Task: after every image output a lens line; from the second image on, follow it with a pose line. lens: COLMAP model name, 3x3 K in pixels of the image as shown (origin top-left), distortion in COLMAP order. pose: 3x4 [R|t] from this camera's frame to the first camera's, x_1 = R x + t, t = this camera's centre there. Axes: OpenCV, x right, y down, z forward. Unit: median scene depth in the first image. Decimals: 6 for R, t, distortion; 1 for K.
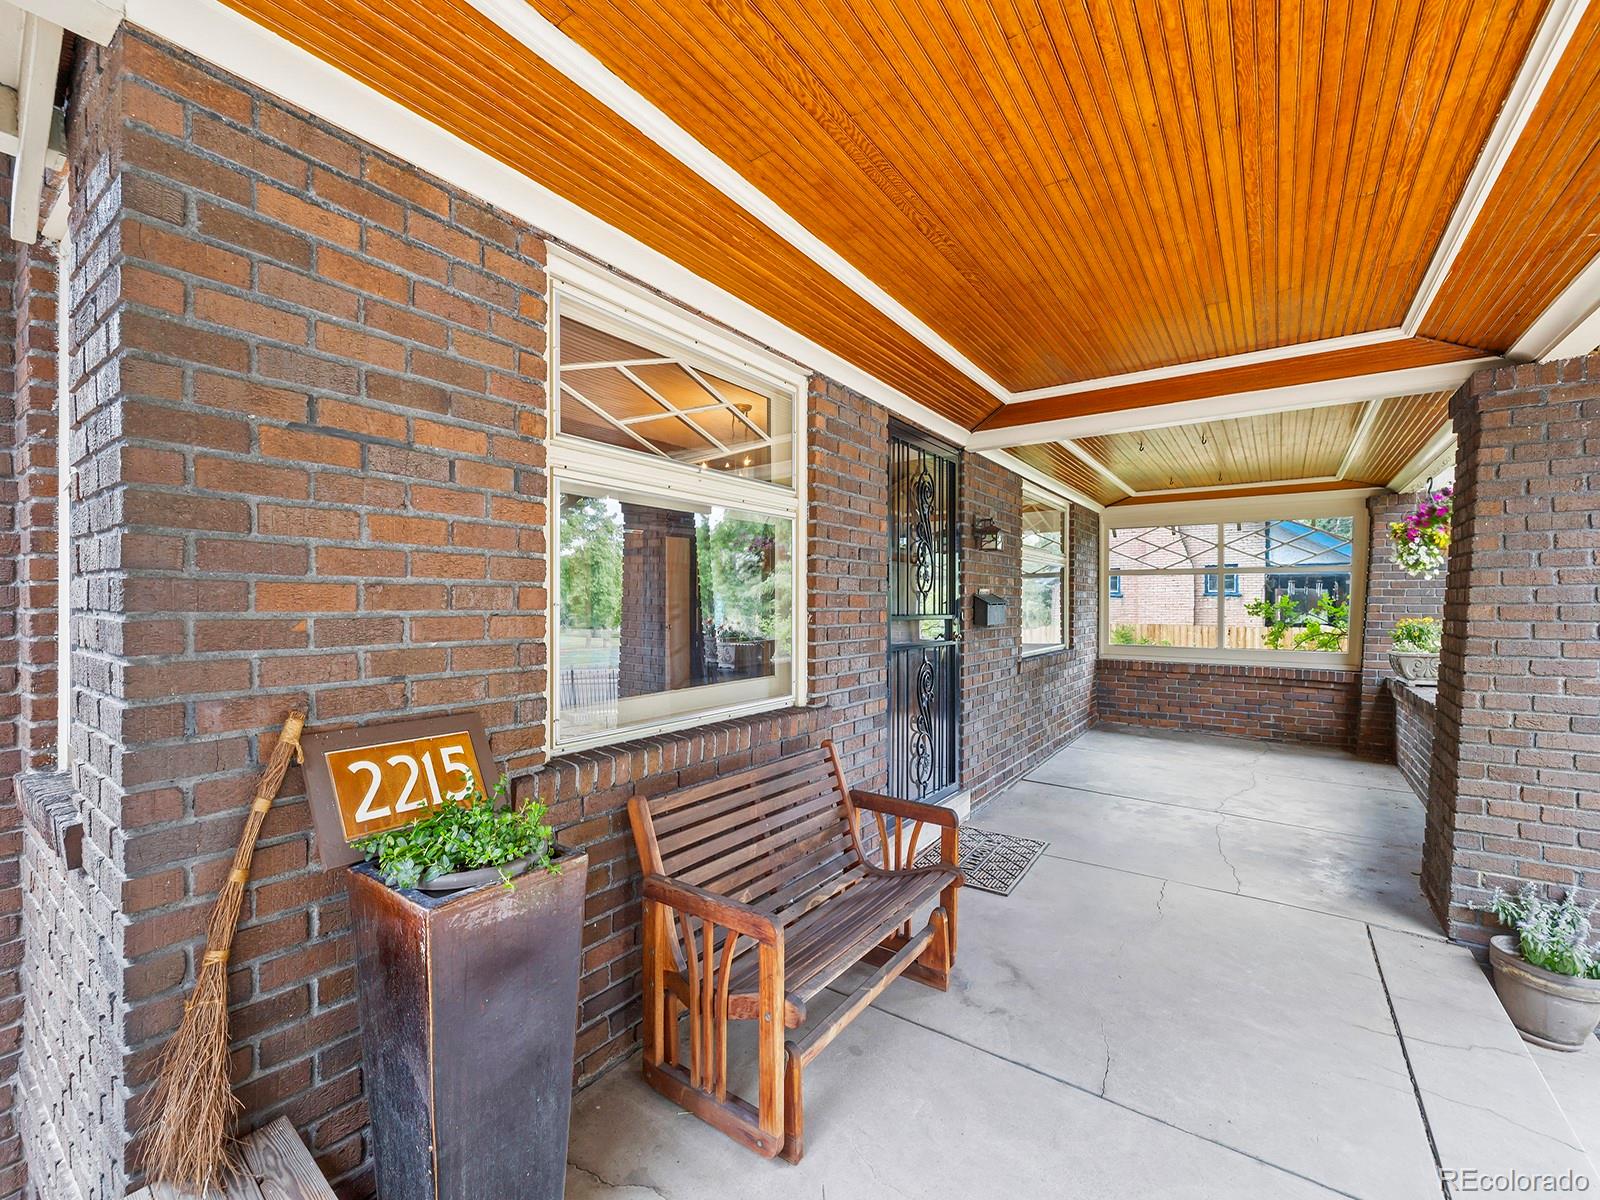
lens RADIAL K [[691.7, 0, 802.0], [0, 691.7, 603.6], [0, 0, 1]] dist [-0.001168, -0.000334]
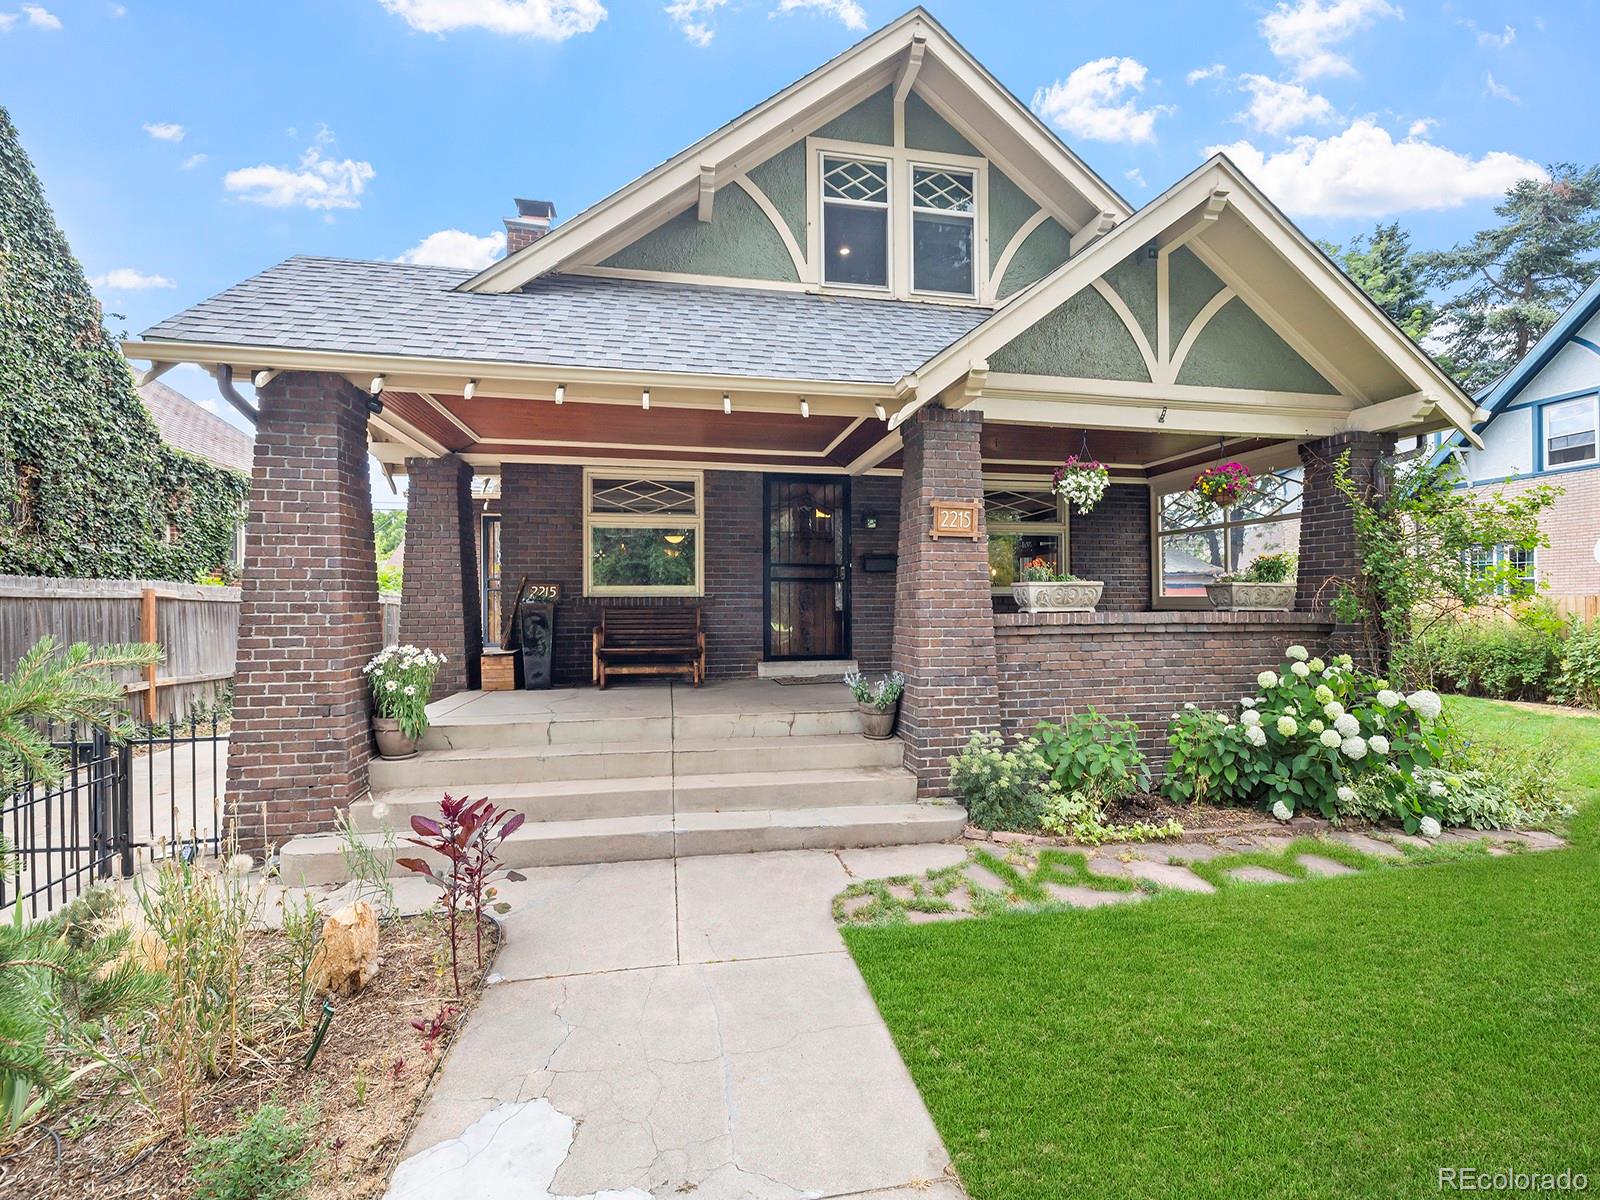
lens RADIAL K [[691.7, 0, 798.1], [0, 691.7, 603.8], [0, 0, 1]] dist [-0.001168, -0.000334]
pose [[0.703911, -0.003837, -0.710278, 3.409142], [0.002323, 0.999992, -0.003100, 0.292504], [0.710284, 0.000532, 0.703915, -0.948484]]
